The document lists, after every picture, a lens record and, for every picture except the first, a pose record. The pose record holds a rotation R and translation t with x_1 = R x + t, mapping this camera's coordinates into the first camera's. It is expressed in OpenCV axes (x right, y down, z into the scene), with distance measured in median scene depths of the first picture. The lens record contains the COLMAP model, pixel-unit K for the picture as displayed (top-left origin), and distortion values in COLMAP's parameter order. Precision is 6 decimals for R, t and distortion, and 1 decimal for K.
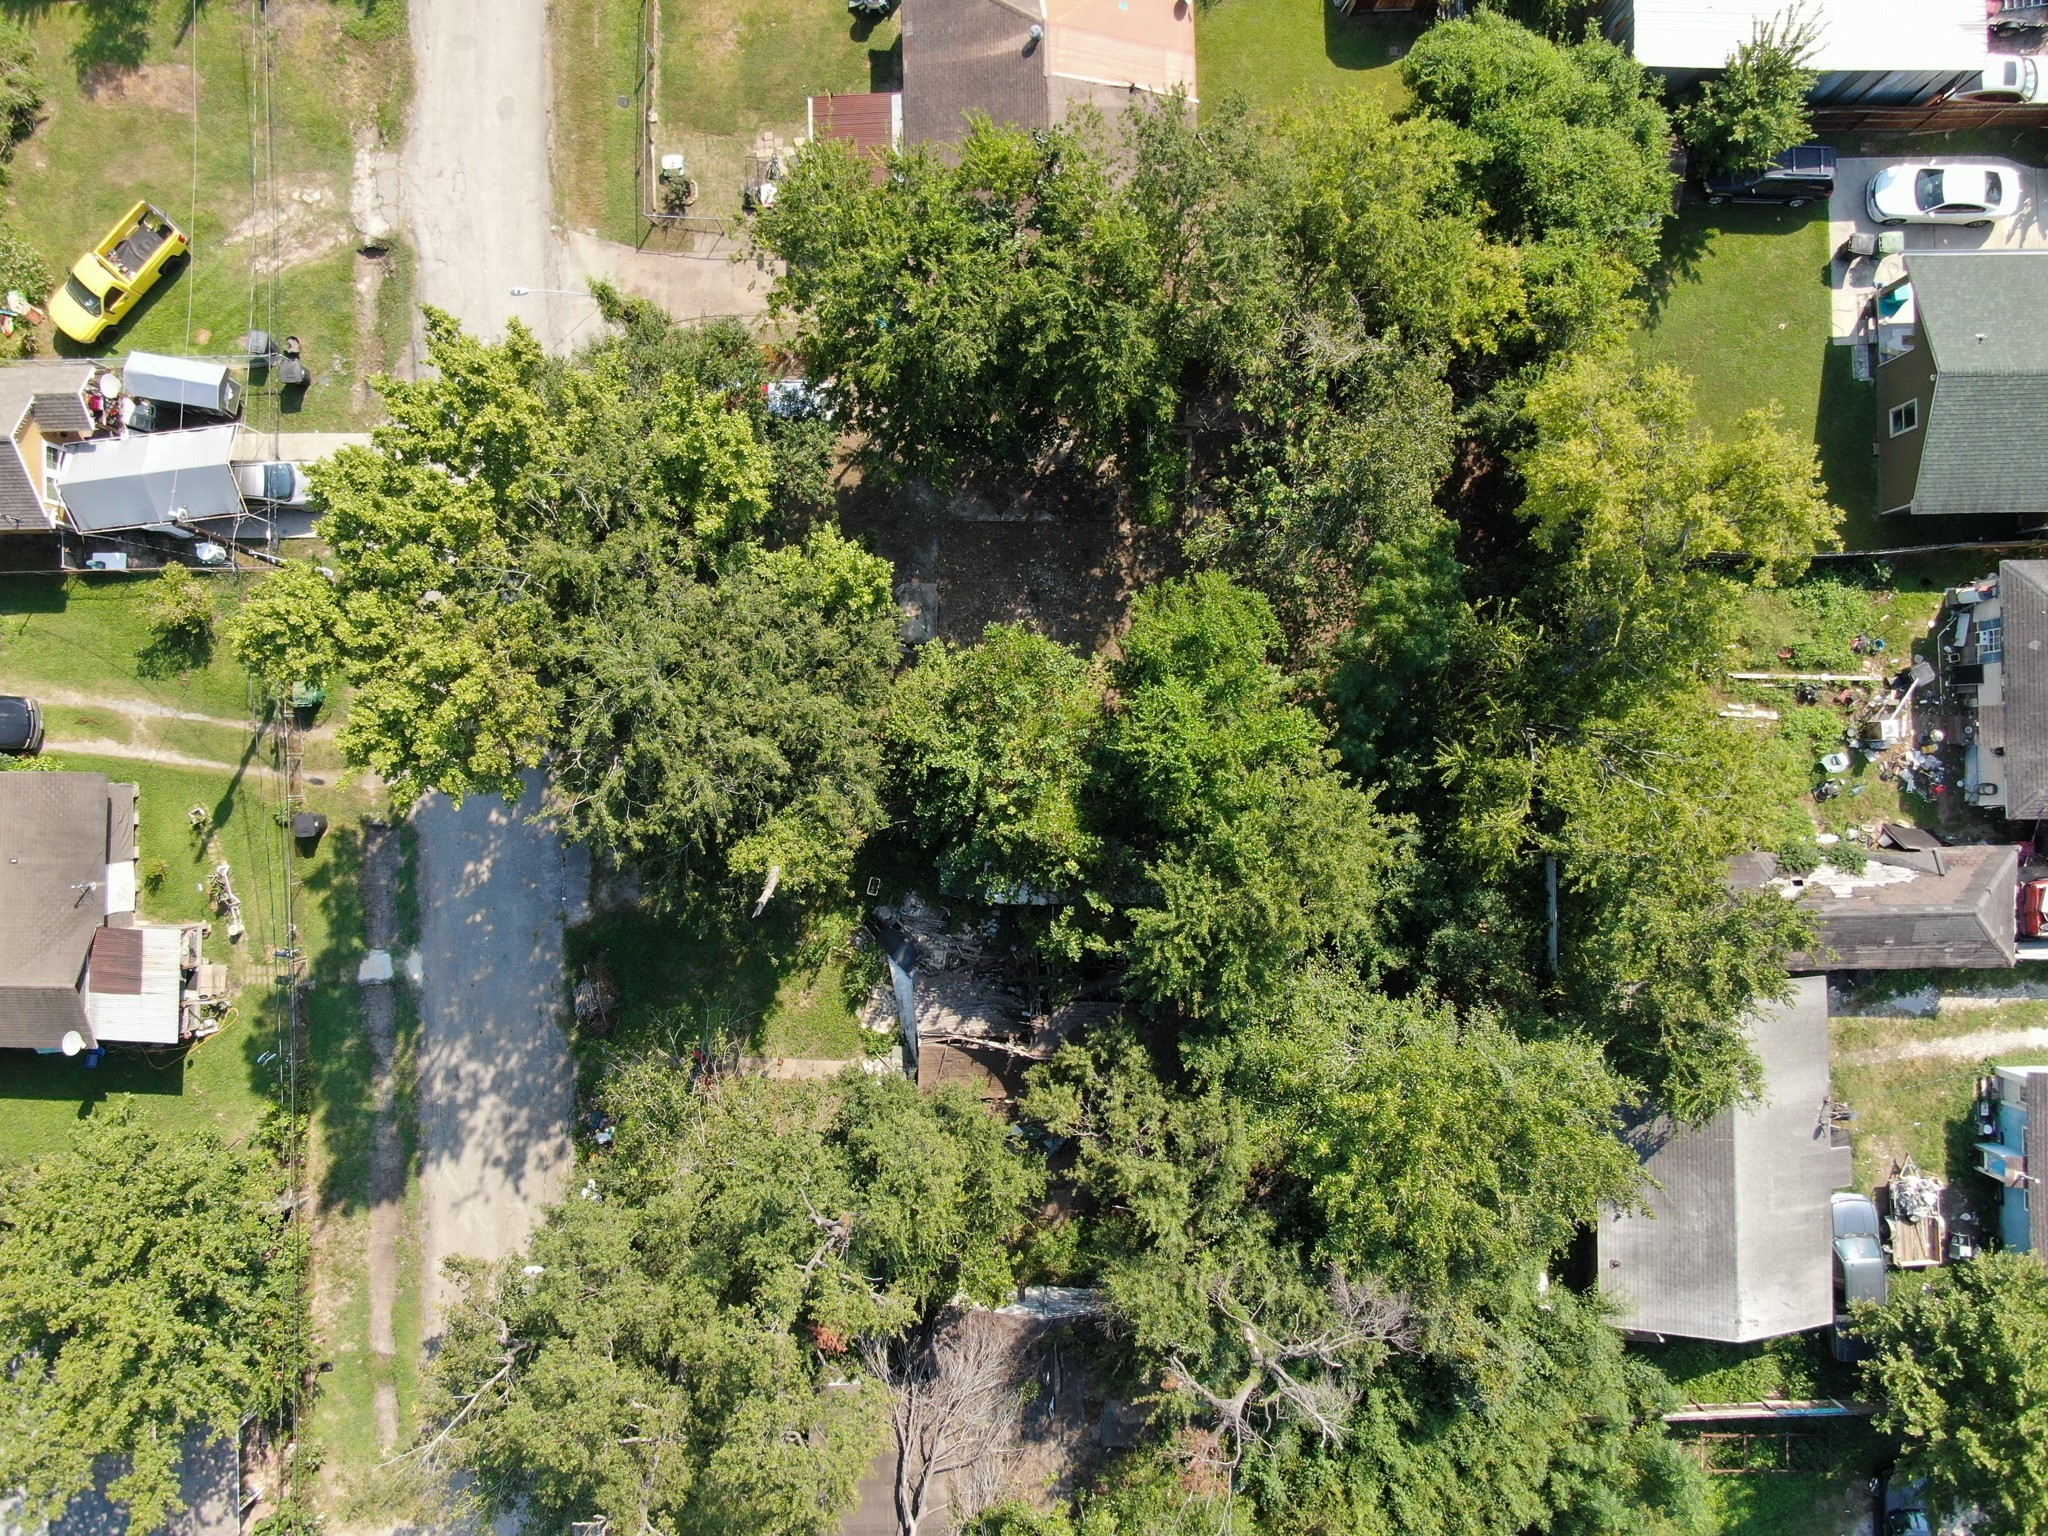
lens RADIAL K [[1479.9, 0, 1024.0], [0, 1479.9, 768.0], [0, 0, 1]] dist [-0.014310, 0.000277]
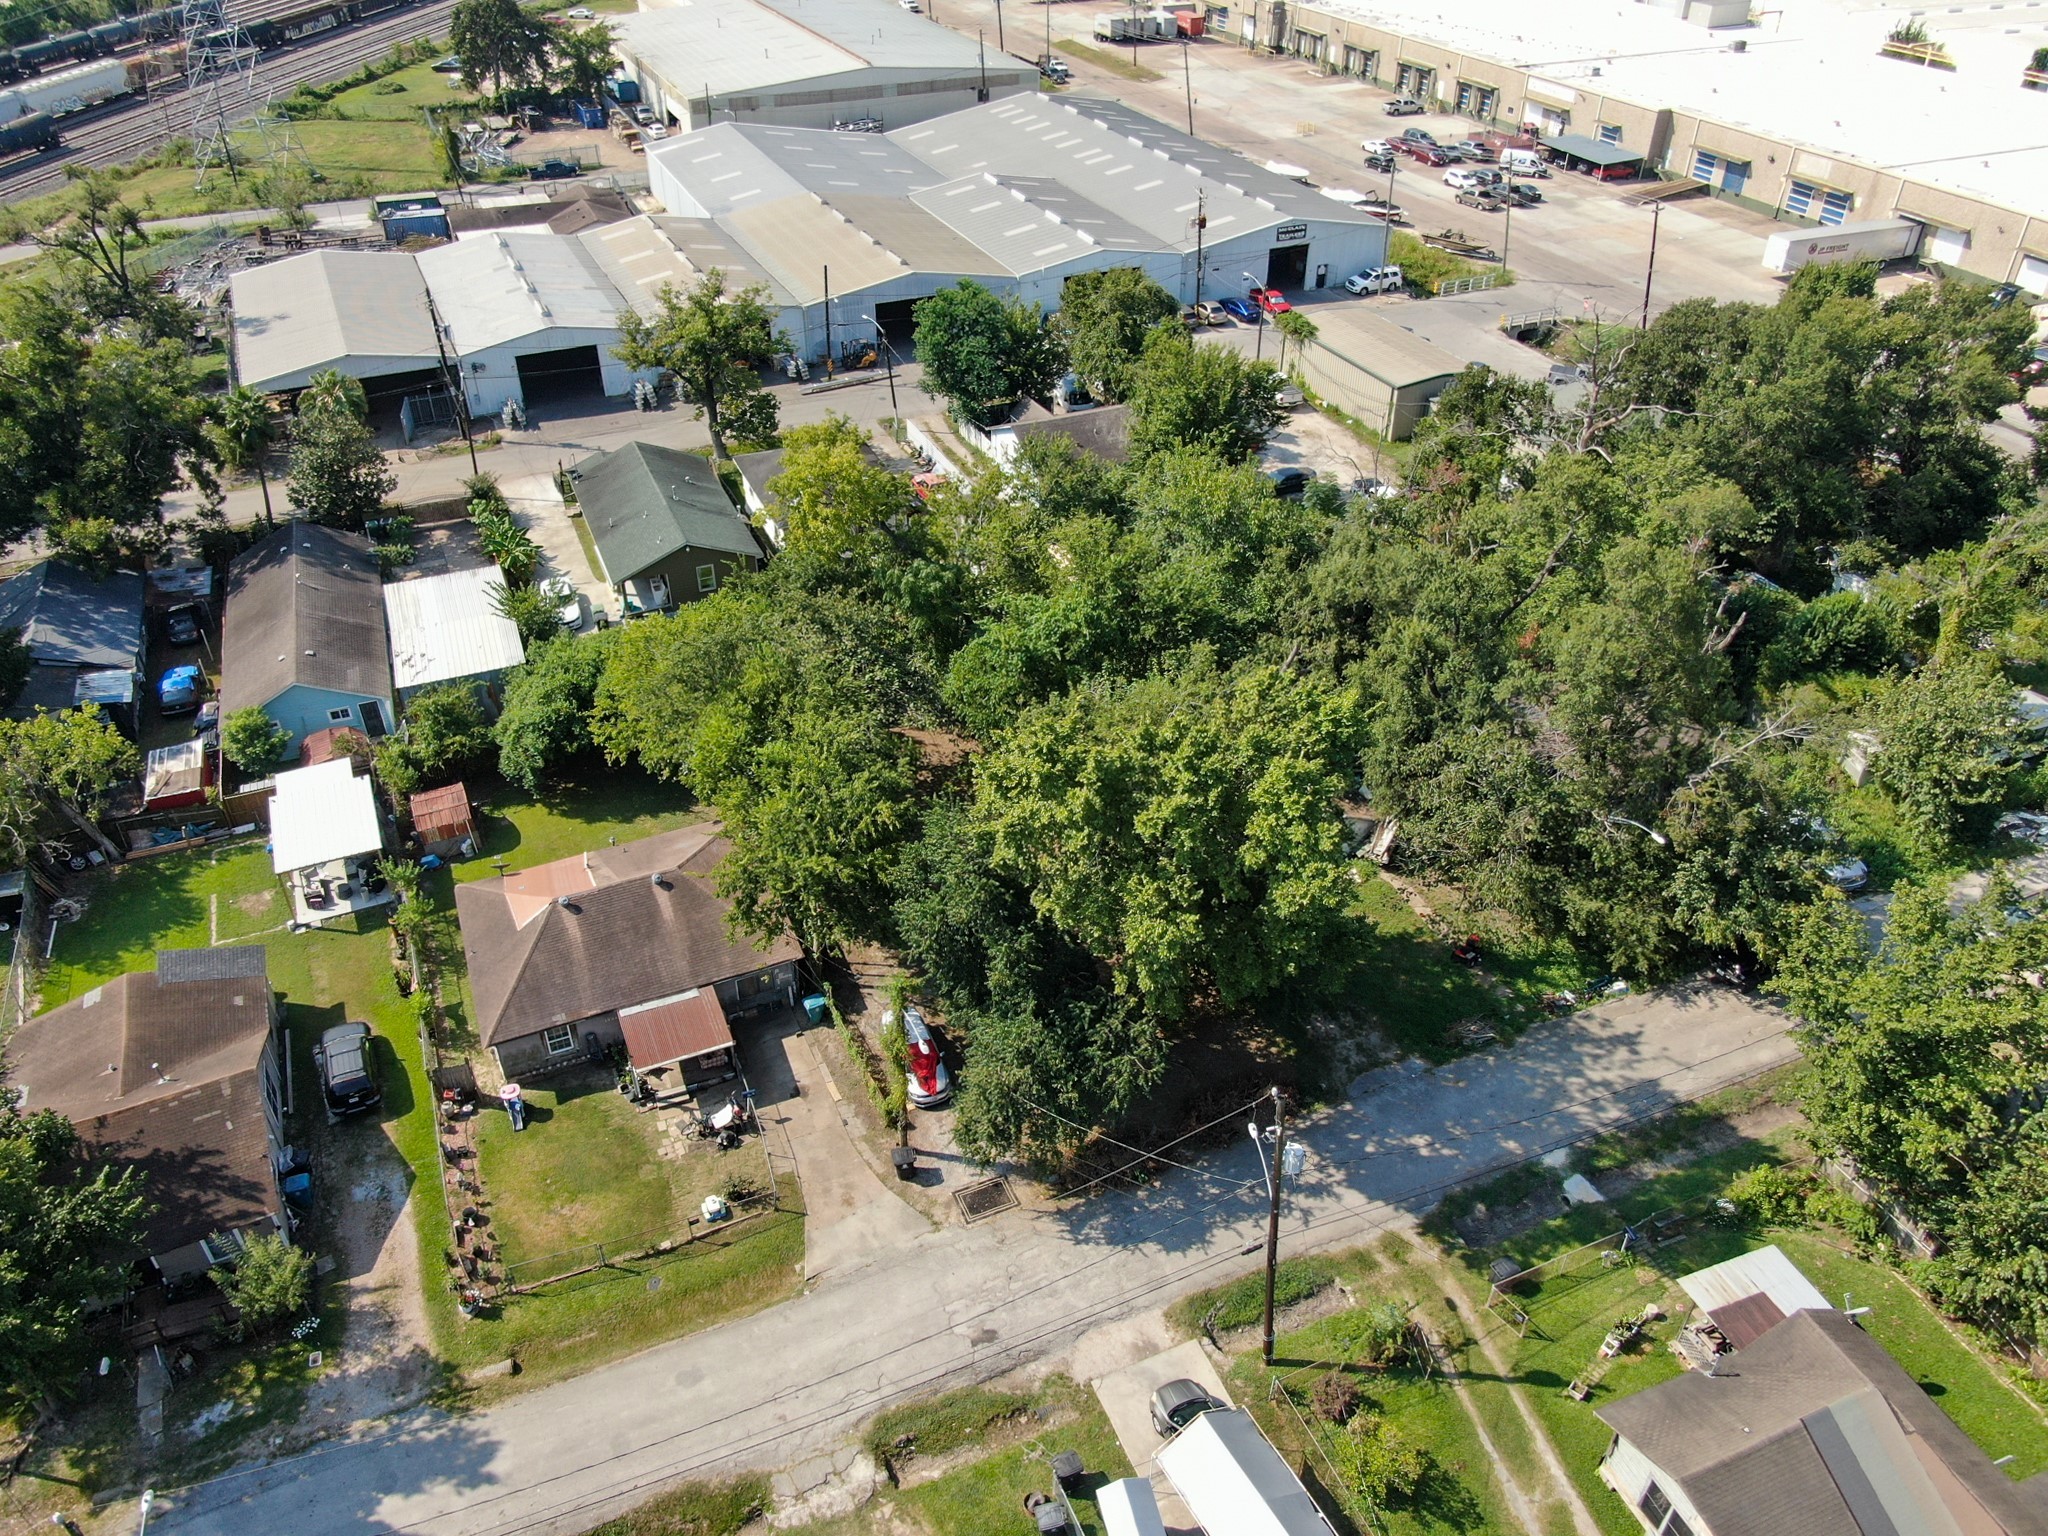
lens RADIAL K [[1480.1, 0, 1024.0], [0, 1480.1, 768.0], [0, 0, 1]] dist [-0.011483, 0.004089]
pose [[-0.389011, -0.527492, 0.755263, -0.900677], [0.920838, -0.198647, 0.335554, -0.487687], [-0.026971, 0.826010, 0.563010, 0.202603]]
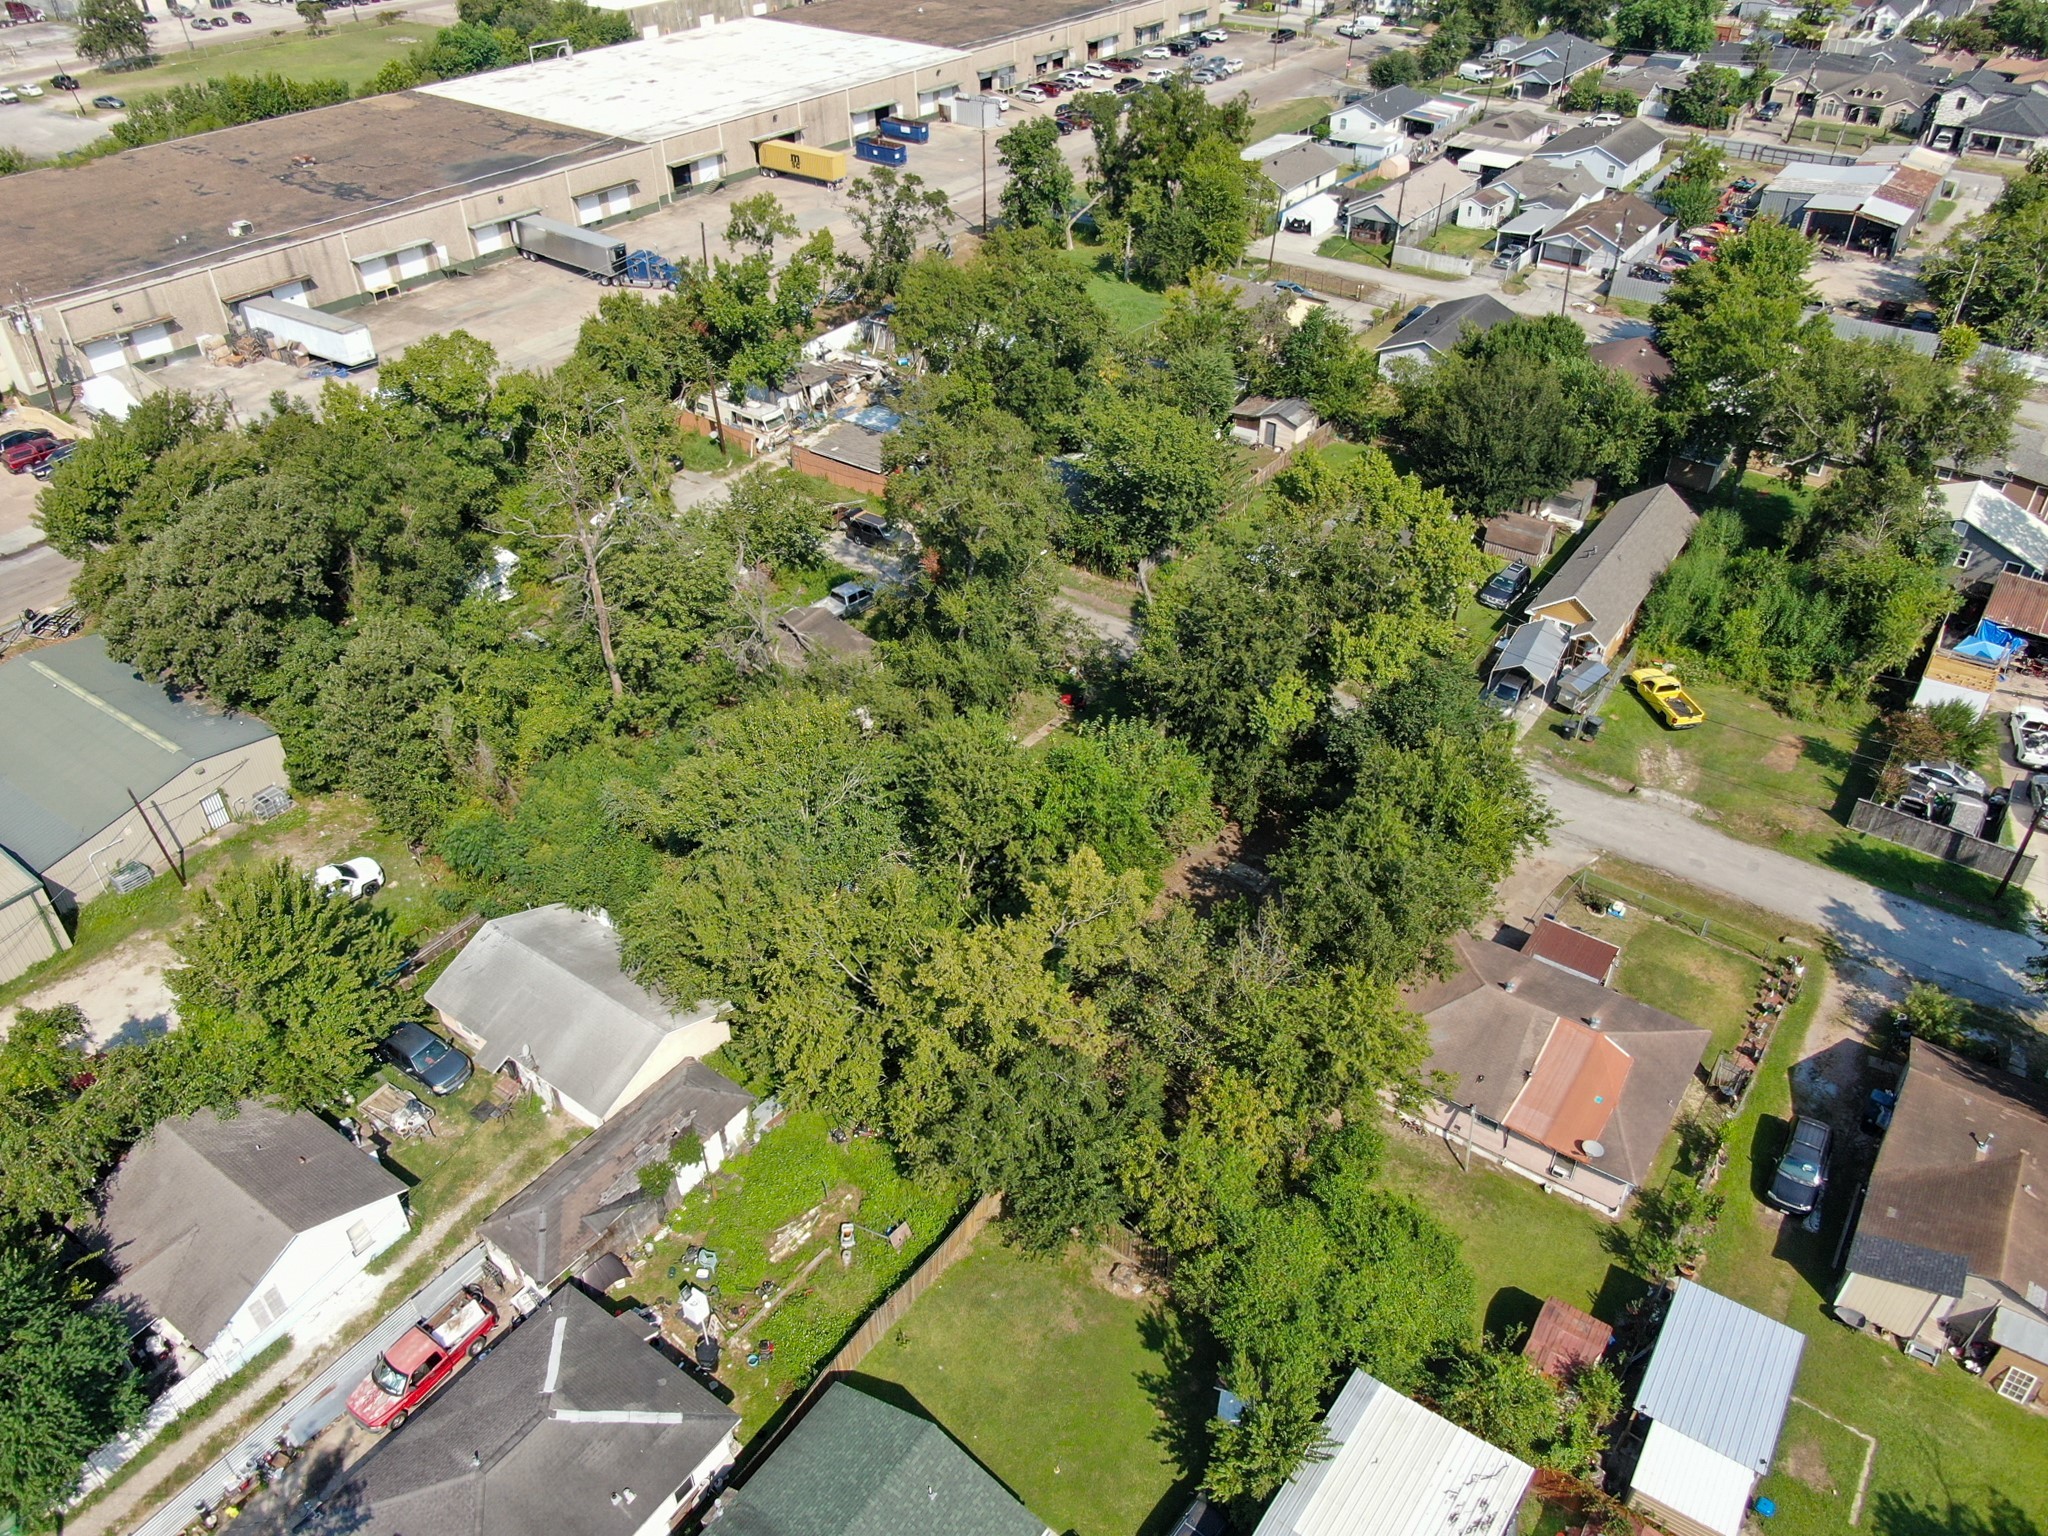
lens RADIAL K [[1479.9, 0, 1024.0], [0, 1479.9, 768.0], [0, 0, 1]] dist [-0.014310, 0.000277]
pose [[-0.591902, 0.488727, -0.640935, 0.930514], [-0.805214, -0.323222, 0.497150, -0.605633], [0.035806, 0.810354, 0.584845, 0.054424]]
